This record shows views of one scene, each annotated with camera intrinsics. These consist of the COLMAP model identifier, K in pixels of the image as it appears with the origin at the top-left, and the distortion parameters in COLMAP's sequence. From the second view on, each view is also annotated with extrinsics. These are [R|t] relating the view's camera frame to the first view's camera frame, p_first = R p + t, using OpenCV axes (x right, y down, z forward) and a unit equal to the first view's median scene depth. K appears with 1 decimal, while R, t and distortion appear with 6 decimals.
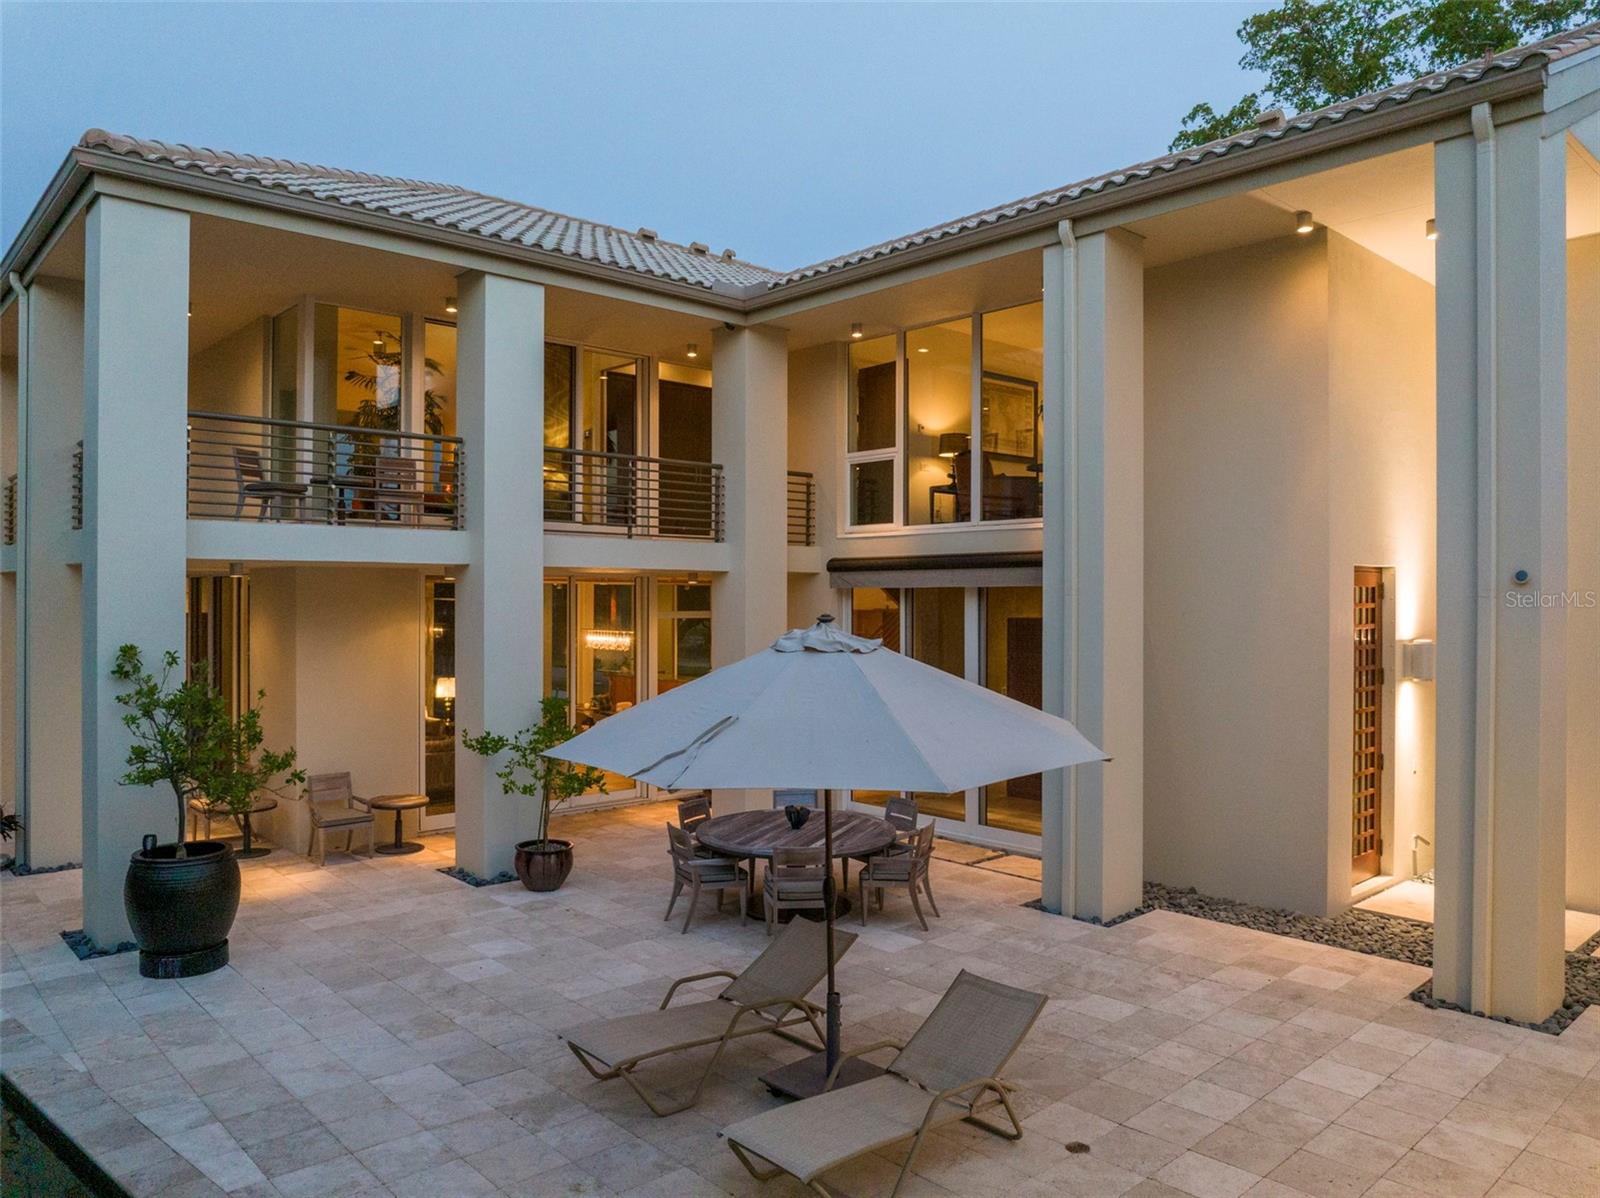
lens RADIAL K [[1134.3, 0, 800.5], [0, 1134.3, 598.9], [0, 0, 1]] dist [-0.041874, 0.011571]
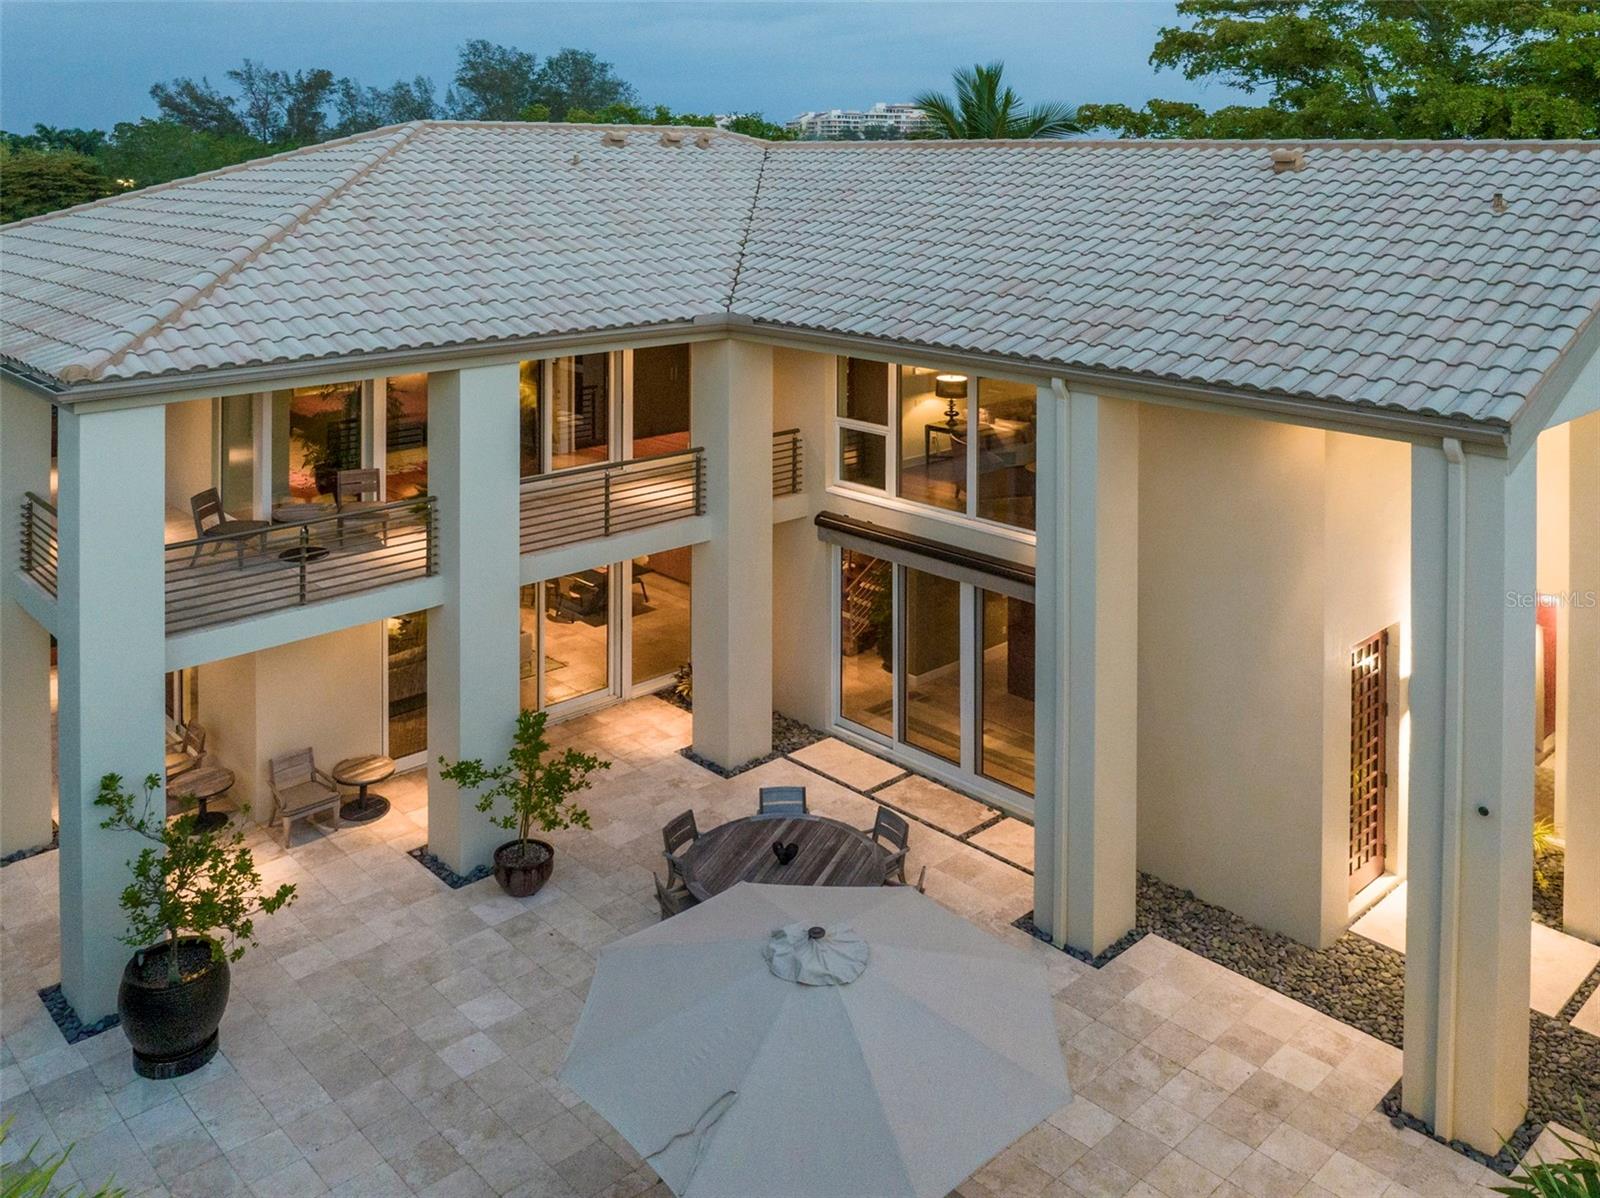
lens RADIAL K [[1235.3, 0, 802.9], [0, 1235.3, 598.7], [0, 0, 1]] dist [-0.010488, -0.022557]
pose [[0.999895, -0.004403, 0.013817, -0.001648], [0.002998, 0.994973, 0.100099, -0.146569], [-0.014189, -0.100047, 0.994882, -0.048638]]
